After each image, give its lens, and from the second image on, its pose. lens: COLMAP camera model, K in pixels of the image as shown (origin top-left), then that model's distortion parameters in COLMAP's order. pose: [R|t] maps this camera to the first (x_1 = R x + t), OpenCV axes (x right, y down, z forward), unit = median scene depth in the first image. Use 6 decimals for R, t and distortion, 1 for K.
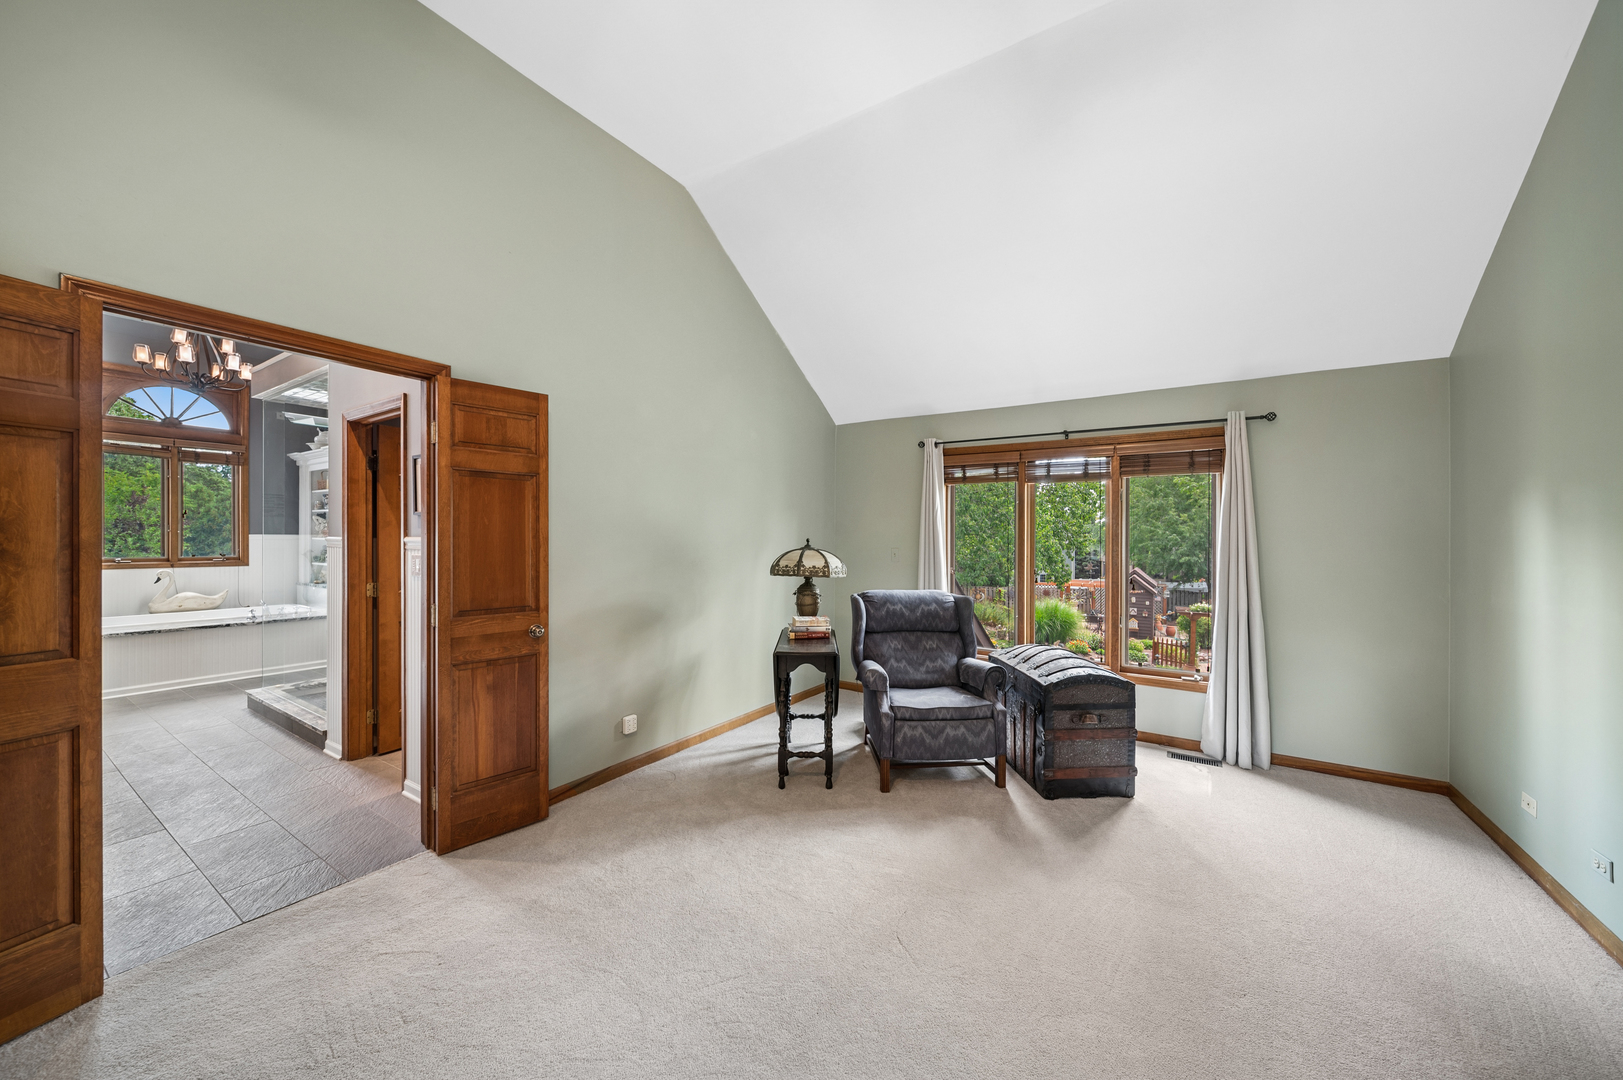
lens RADIAL K [[575.3, 0, 814.4], [0, 575.3, 541.6], [0, 0, 1]] dist [0.000359, -0.000200]
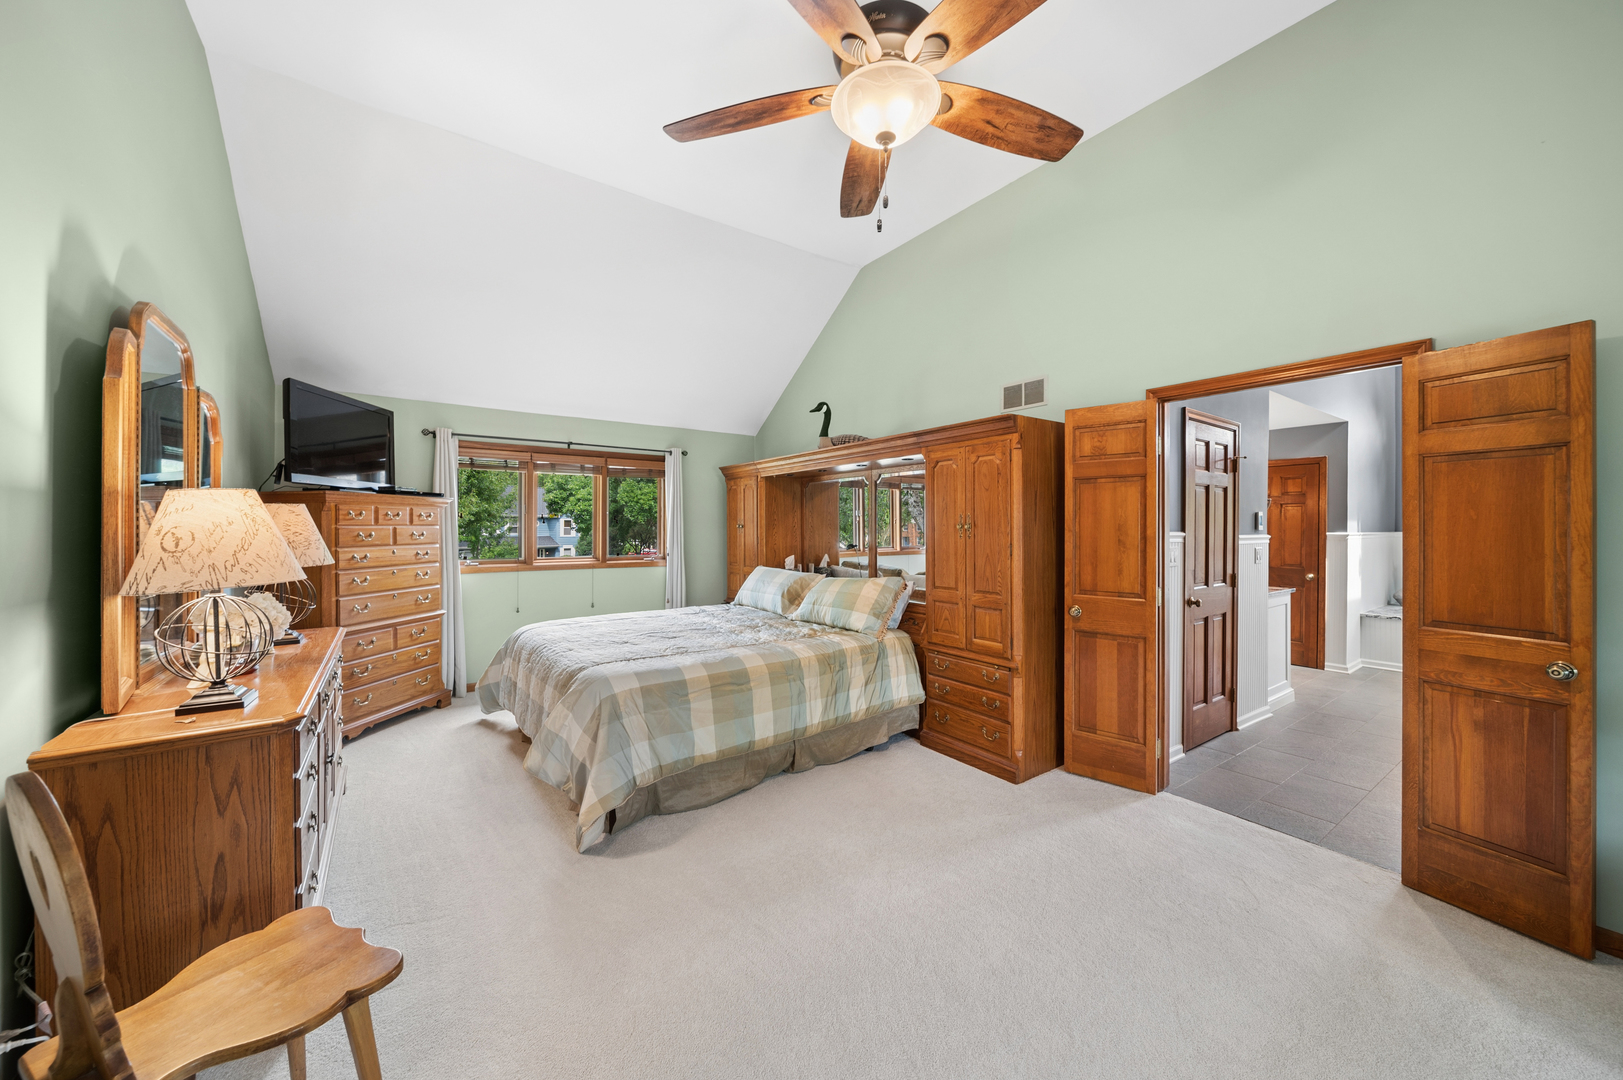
lens RADIAL K [[575.3, 0, 810.3], [0, 575.3, 531.4], [0, 0, 1]] dist [0.000359, -0.000200]
pose [[-0.365940, -0.001808, -0.930637, 0.508092], [-0.009900, 0.999949, 0.001950, -0.004412], [0.930586, 0.009927, -0.365939, 0.432610]]
